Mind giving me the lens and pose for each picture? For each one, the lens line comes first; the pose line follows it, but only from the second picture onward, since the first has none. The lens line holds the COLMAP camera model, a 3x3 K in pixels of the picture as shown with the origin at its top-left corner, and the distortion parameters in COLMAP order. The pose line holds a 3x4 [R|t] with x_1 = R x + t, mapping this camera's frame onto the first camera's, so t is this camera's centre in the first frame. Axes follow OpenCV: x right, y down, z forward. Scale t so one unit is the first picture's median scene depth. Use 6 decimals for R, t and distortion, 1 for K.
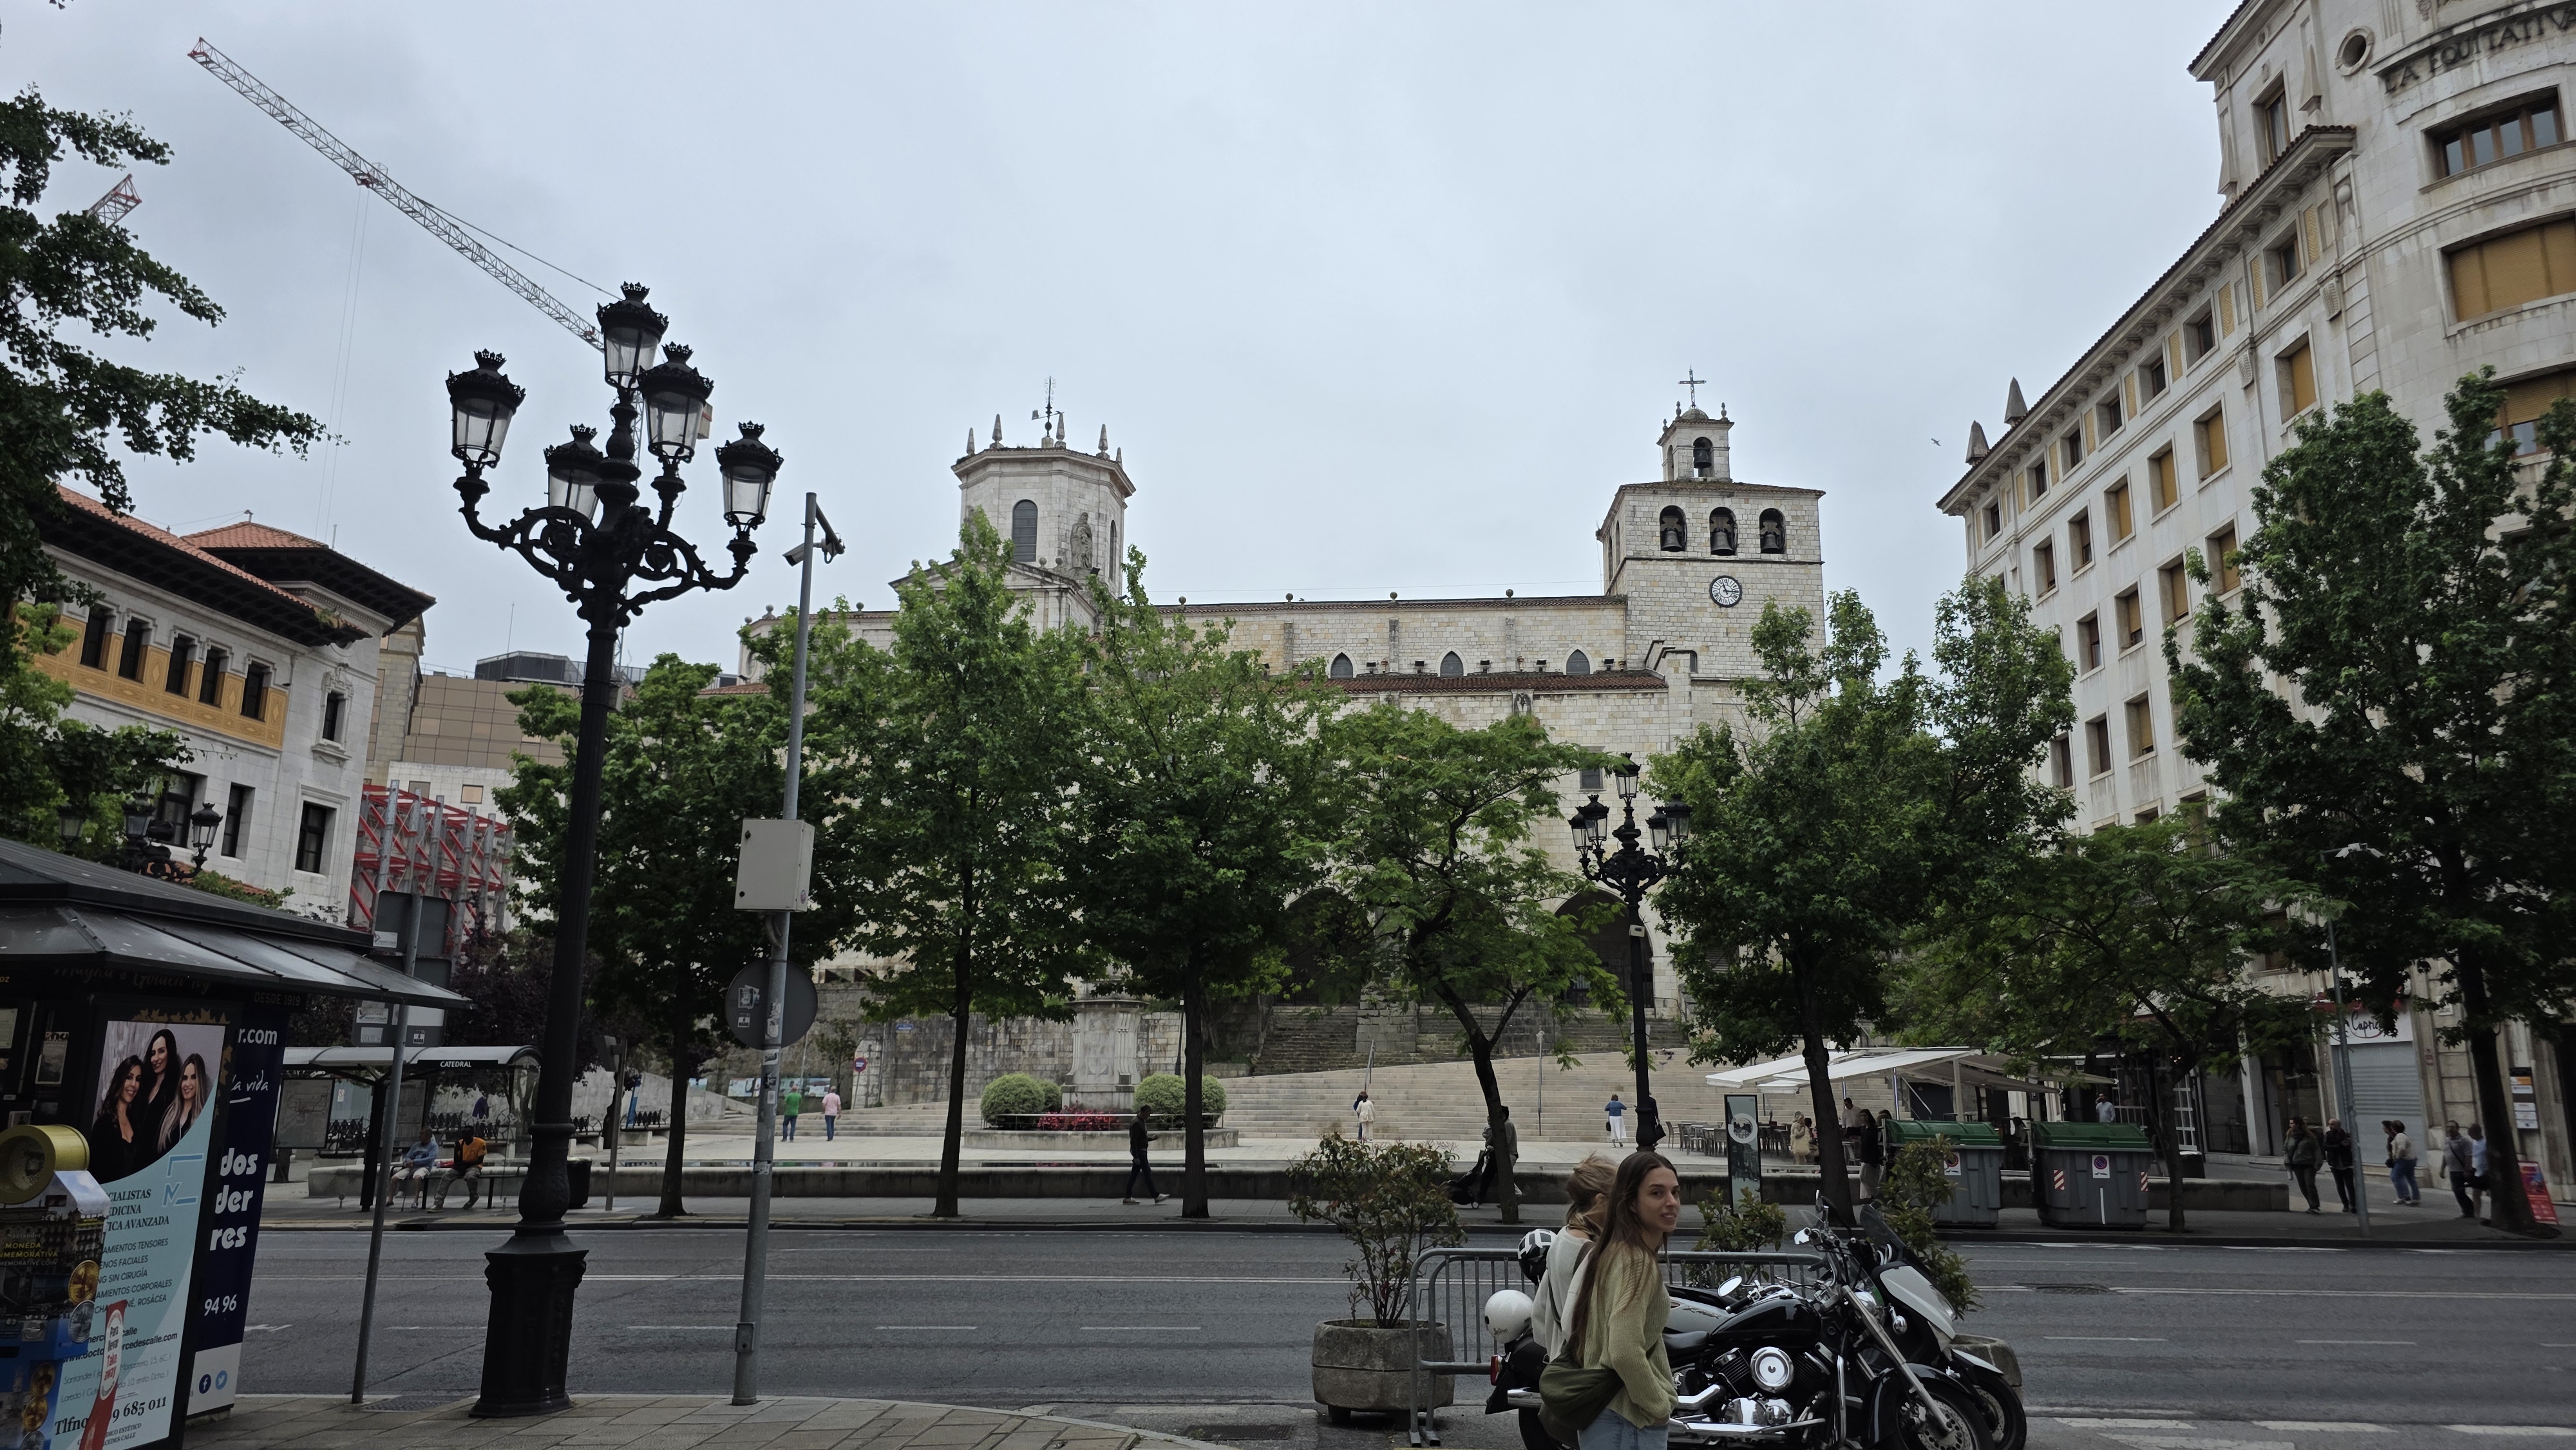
lens RADIAL K [[1731.4, 0, 1319.2], [0, 1731.4, 718.5], [0, 0, 1]] dist [0.053274, -0.036661]
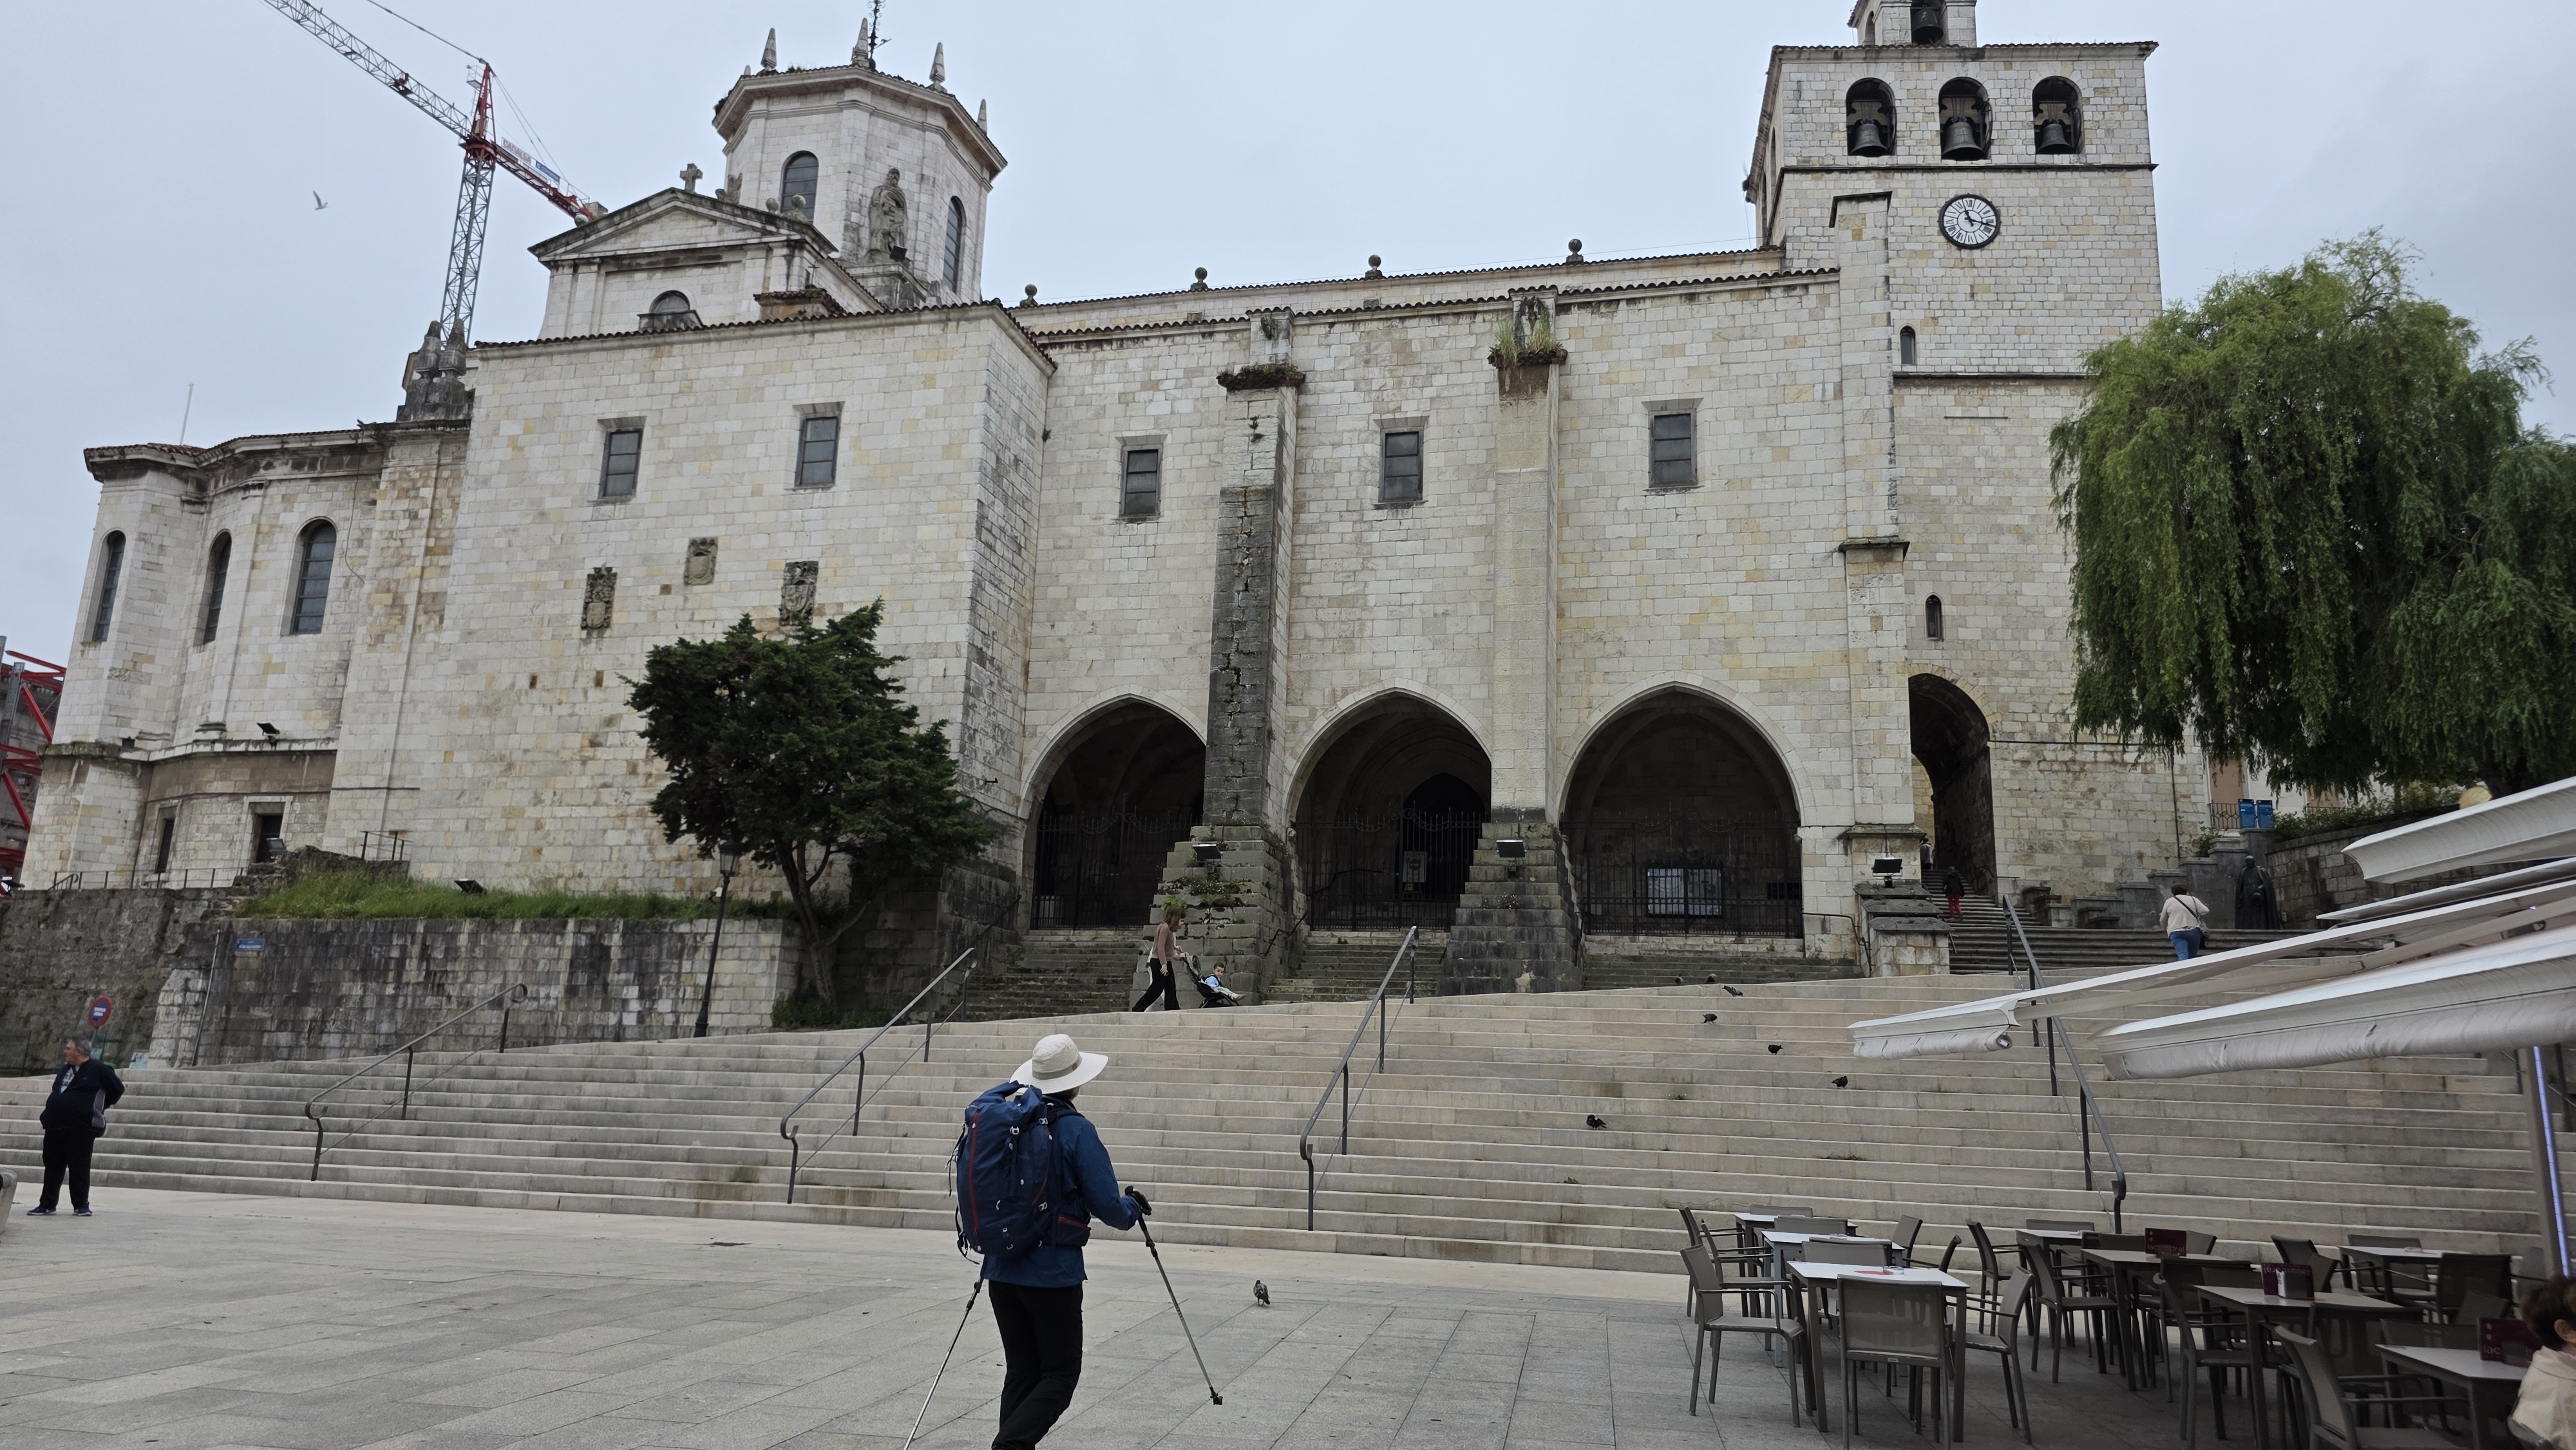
lens RADIAL K [[1731.4, 0, 1302.2], [0, 1731.4, 728.8], [0, 0, 1]] dist [0.053274, -0.036661]
pose [[0.990138, -0.001340, -0.140089, 0.102032], [-0.000379, 0.999925, -0.012238, 0.094225], [0.140095, 0.012170, 0.990063, 0.422428]]
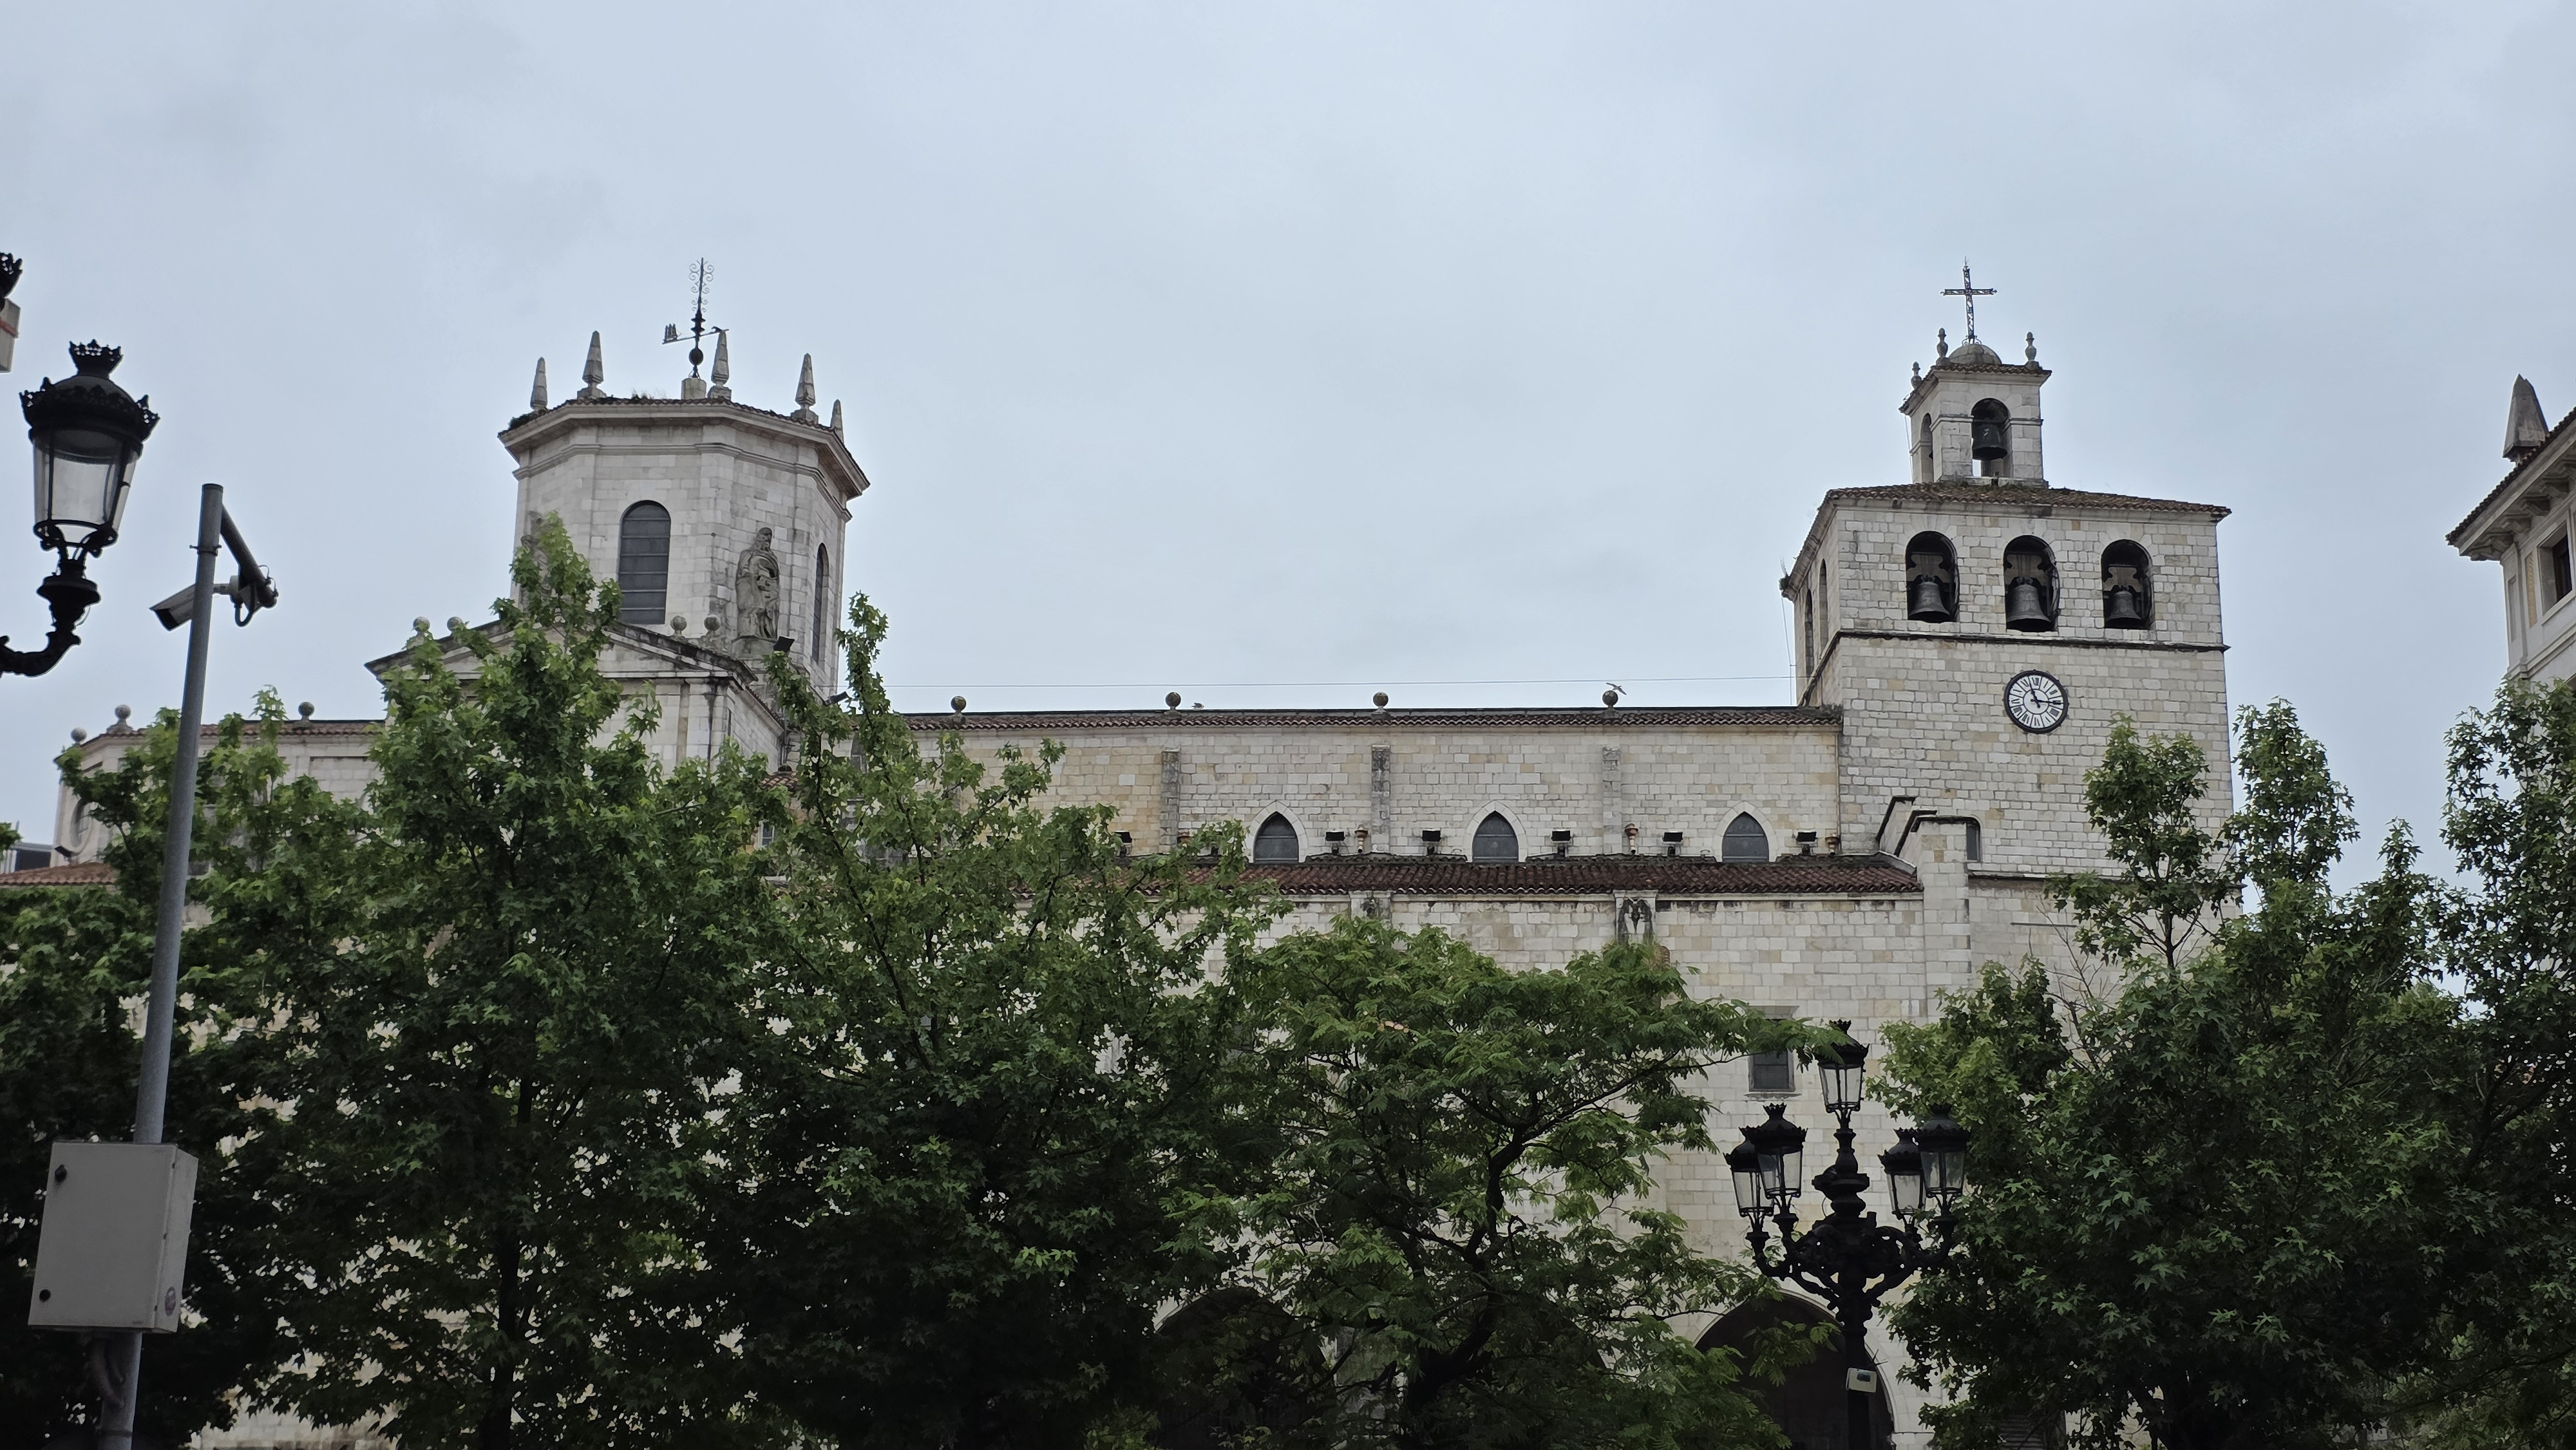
lens RADIAL K [[3464.2, 0, 1331.9], [0, 3464.2, 728.7], [0, 0, 1]] dist [0.155331, 0.000000]
pose [[0.999506, 0.012395, 0.028887, 0.000028], [-0.010573, 0.997995, -0.062398, 0.000089], [-0.029603, 0.062061, 0.997633, -0.006052]]
